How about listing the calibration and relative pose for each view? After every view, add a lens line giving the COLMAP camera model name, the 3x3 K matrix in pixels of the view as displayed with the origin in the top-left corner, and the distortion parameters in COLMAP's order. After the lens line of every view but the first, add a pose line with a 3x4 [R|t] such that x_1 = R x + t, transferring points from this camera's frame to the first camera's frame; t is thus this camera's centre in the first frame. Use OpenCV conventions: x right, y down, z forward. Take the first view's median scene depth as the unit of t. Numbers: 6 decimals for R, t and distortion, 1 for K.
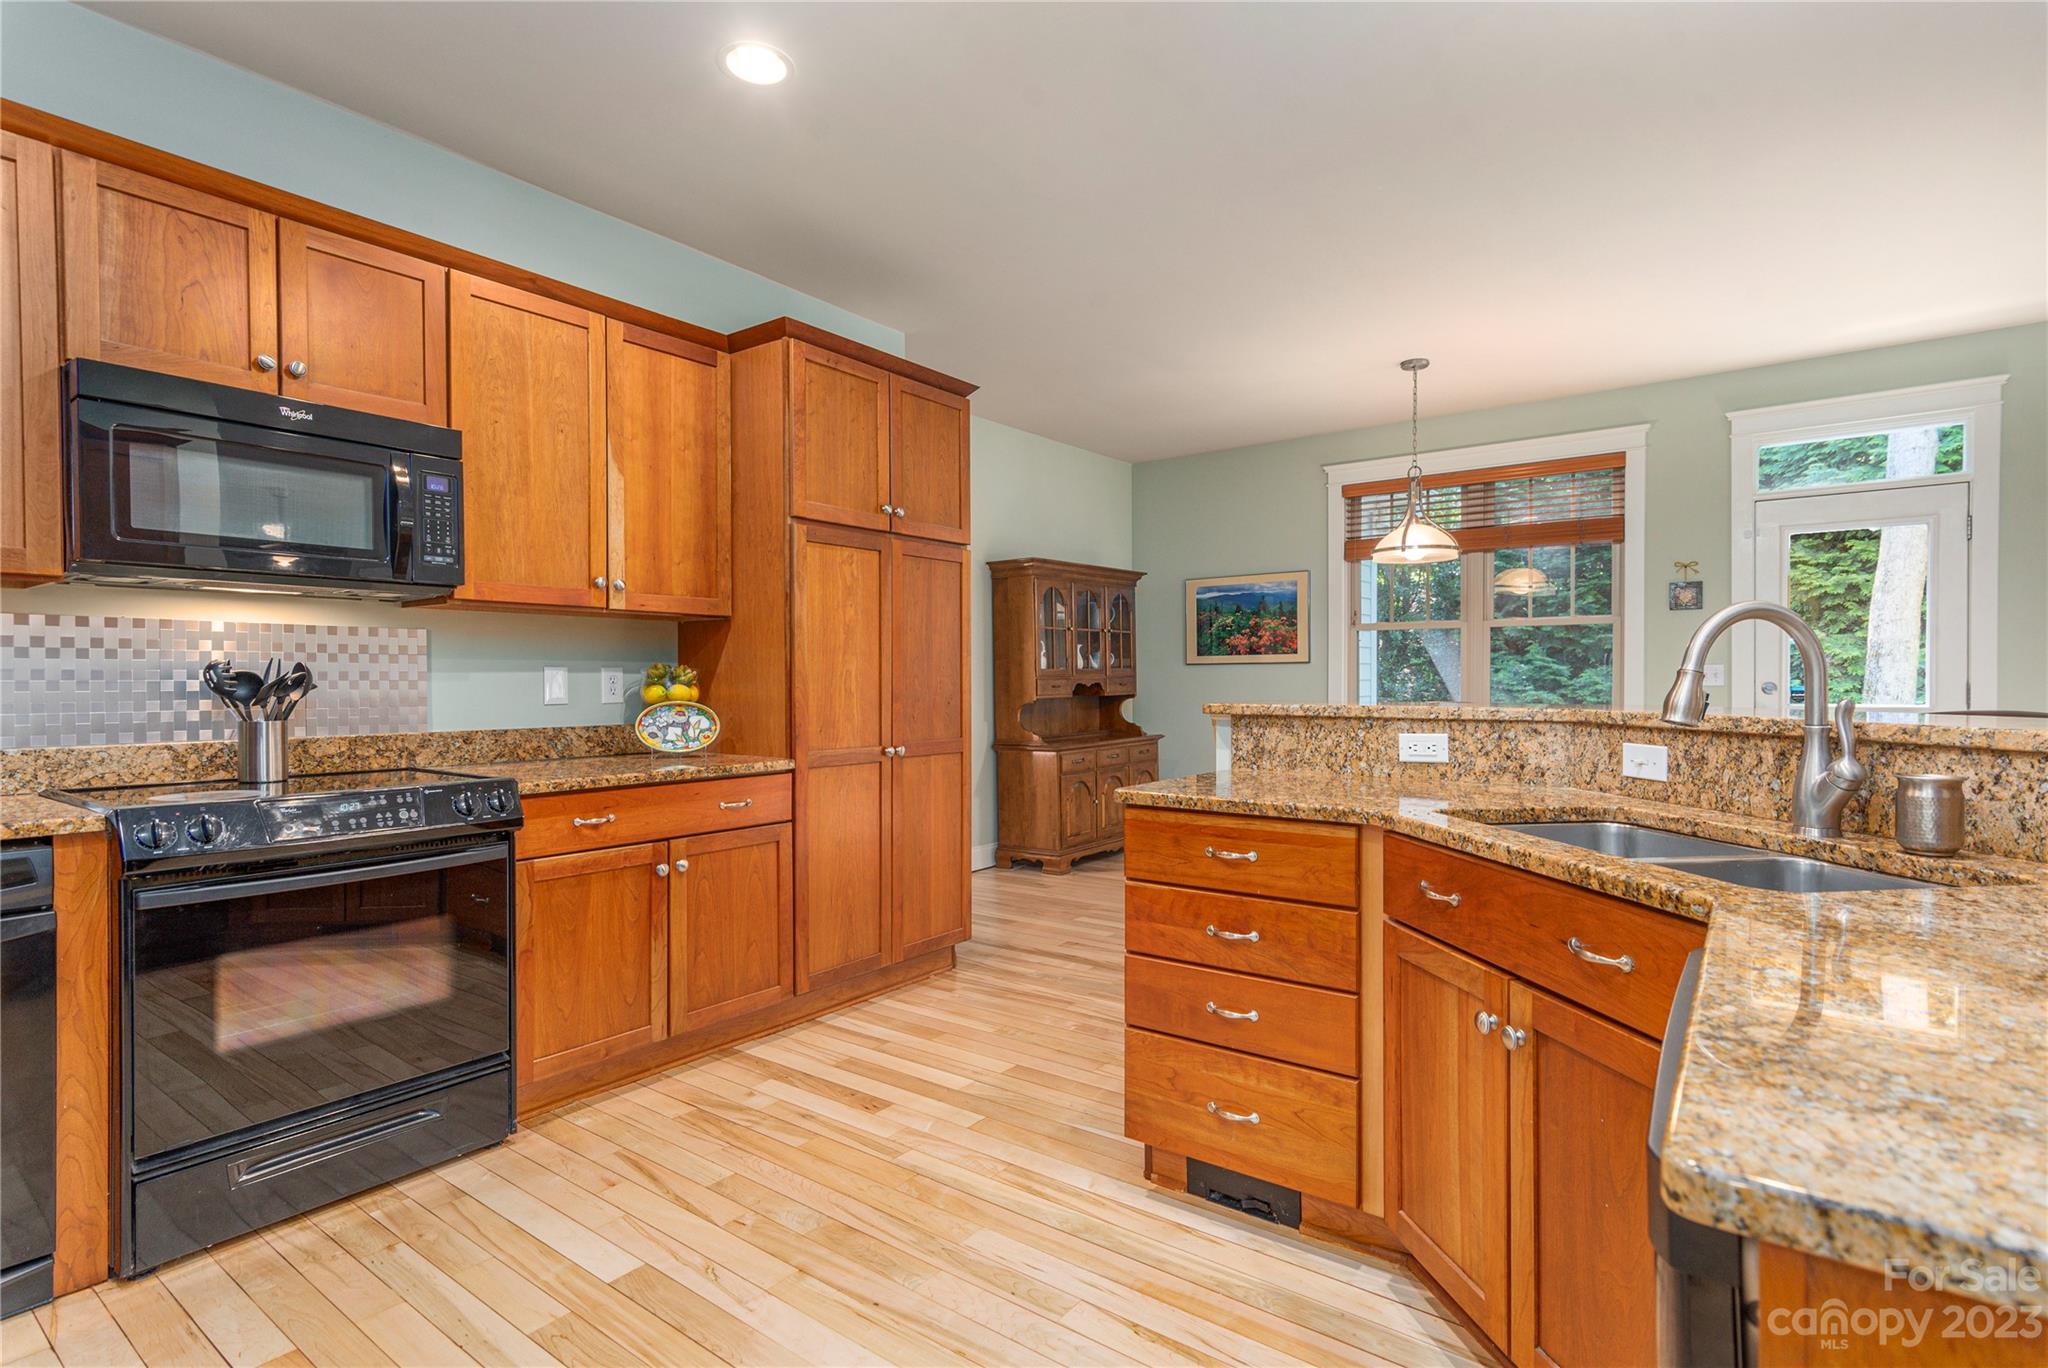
lens RADIAL K [[1012.0, 0, 1091.7], [0, 1012.0, 685.4], [0, 0, 1]] dist [-0.043233, 0.000008]
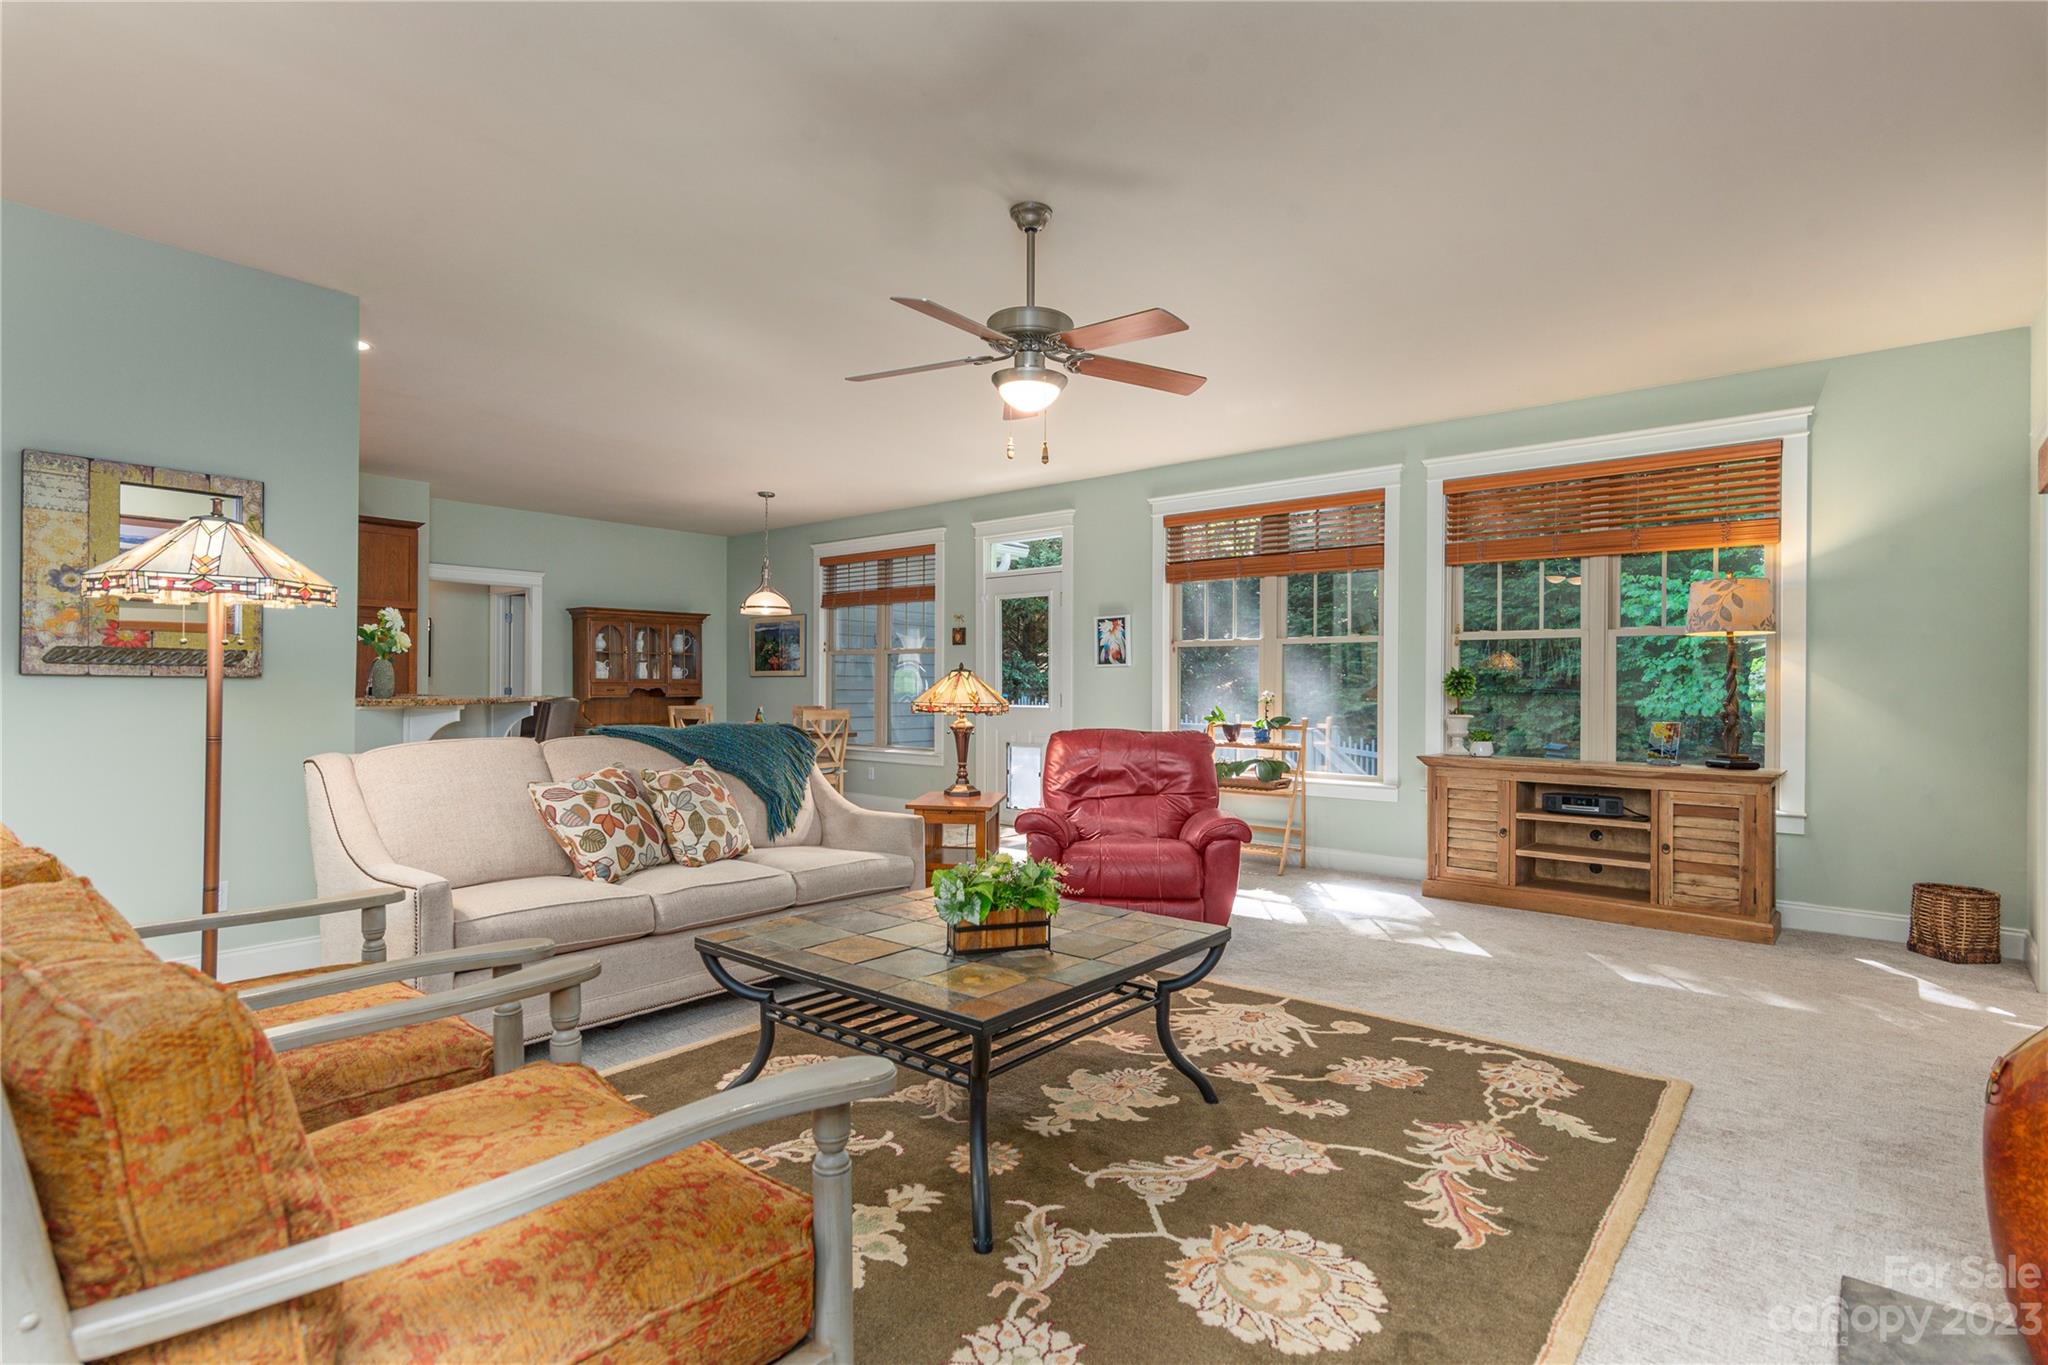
lens RADIAL K [[1005.0, 0, 1016.3], [0, 1005.0, 681.7], [0, 0, 1]] dist [0.008944, 0.000108]
pose [[0.997305, 0.011328, -0.072486, 0.651055], [-0.012216, 0.999856, -0.011813, -0.000702], [0.072342, 0.012667, 0.997299, -0.464443]]
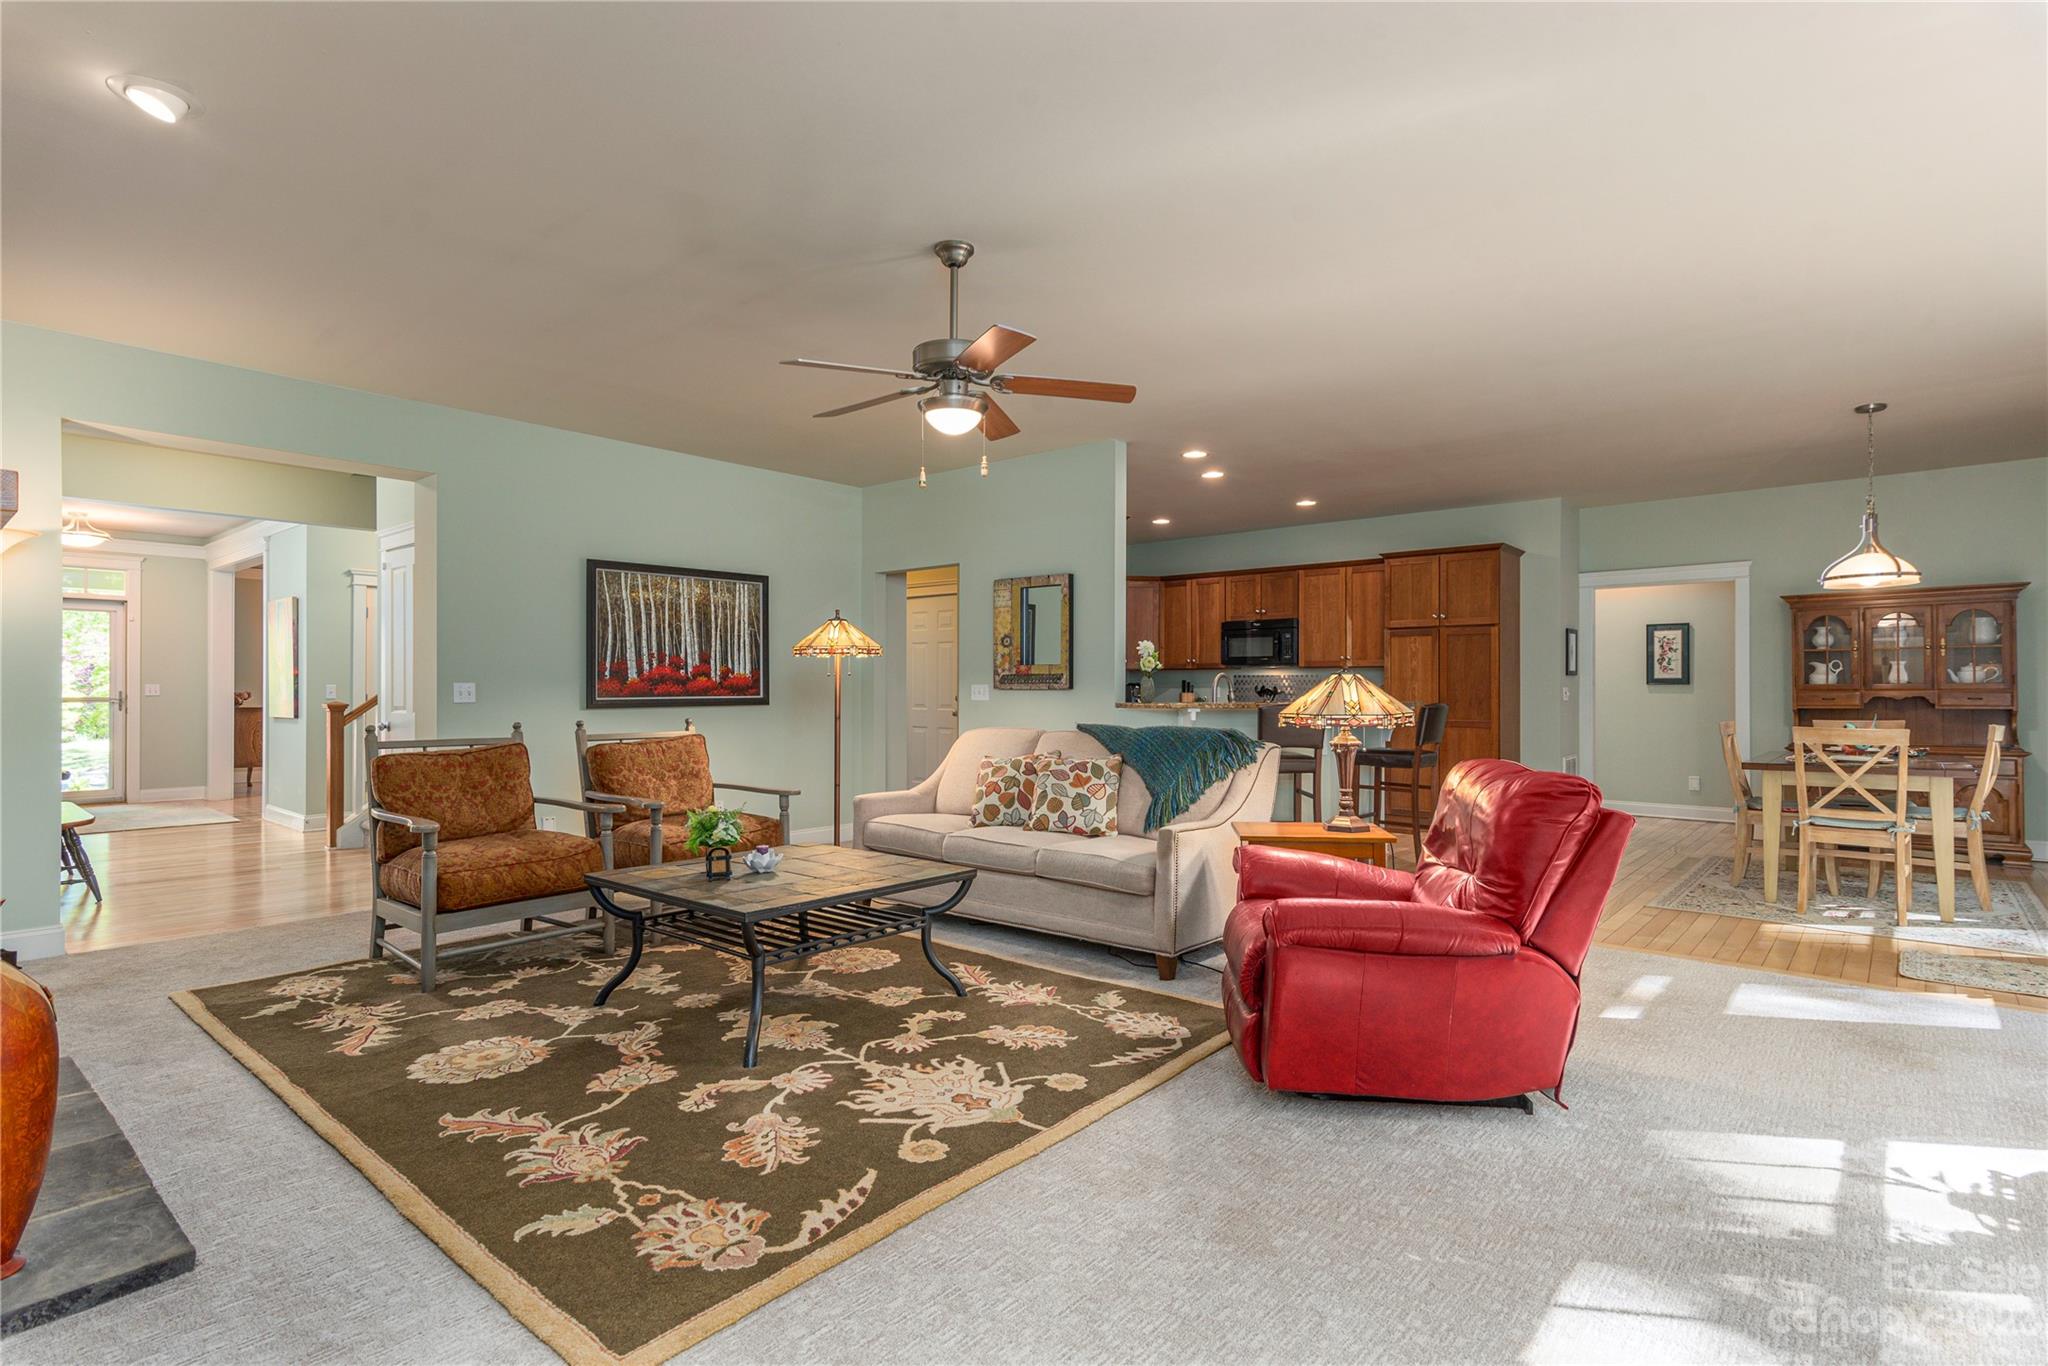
lens RADIAL K [[1005.0, 0, 1016.3], [0, 1005.0, 682.2], [0, 0, 1]] dist [0.008944, 0.000108]
pose [[-0.085759, -0.002815, -0.996312, 1.168441], [-0.005457, 0.999982, -0.002355, -0.009202], [0.996301, 0.005234, -0.085773, 0.135665]]
